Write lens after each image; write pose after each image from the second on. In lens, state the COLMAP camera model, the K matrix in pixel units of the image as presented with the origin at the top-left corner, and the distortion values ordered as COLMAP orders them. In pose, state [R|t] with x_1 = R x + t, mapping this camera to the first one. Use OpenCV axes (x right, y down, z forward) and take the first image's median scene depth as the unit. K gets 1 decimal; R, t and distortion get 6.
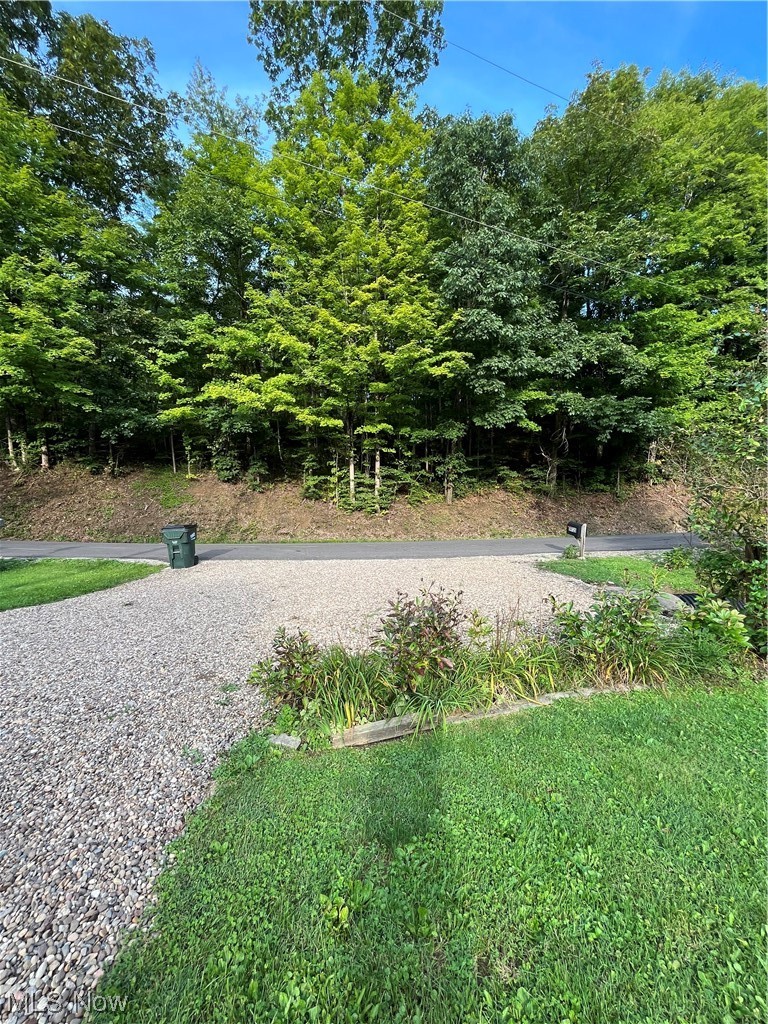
lens RADIAL K [[415.6, 0, 384.0], [0, 415.6, 512.0], [0, 0, 1]] dist [-0.000132, -0.000005]
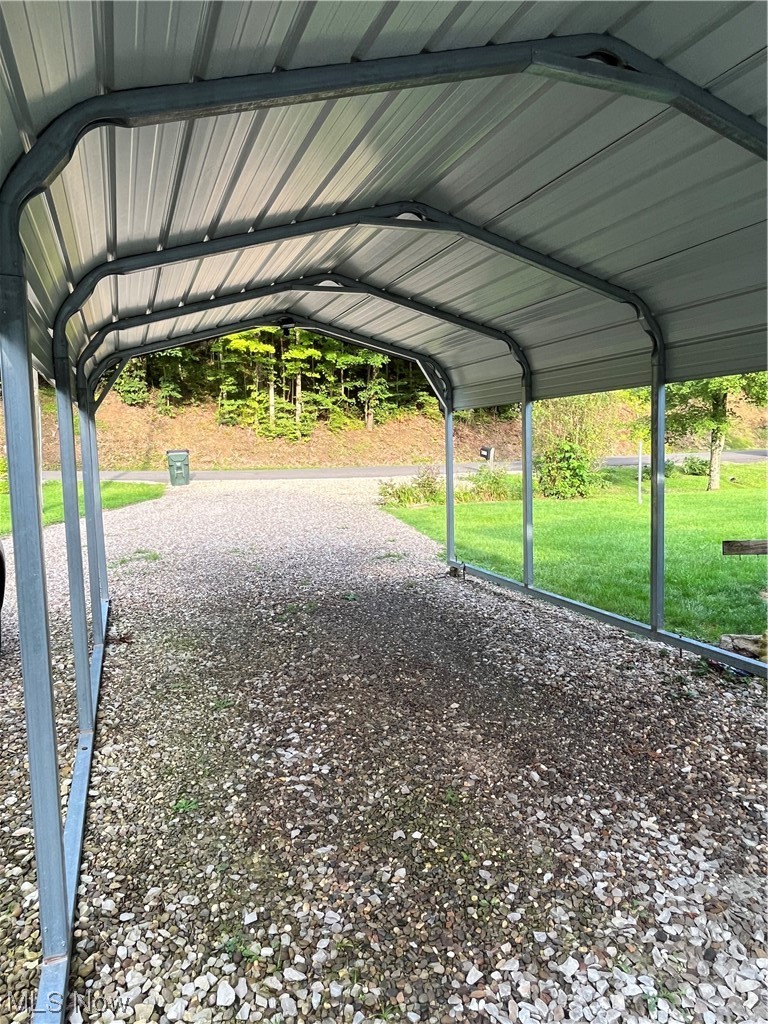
lens RADIAL K [[633.5, 0, 384.0], [0, 633.5, 512.0], [0, 0, 1]] dist [-0.000543, -0.000026]
pose [[0.968466, -0.028114, 0.247553, -0.194218], [-0.000036, 0.993597, 0.112981, 0.001995], [-0.249145, -0.109427, 0.962264, -0.479928]]
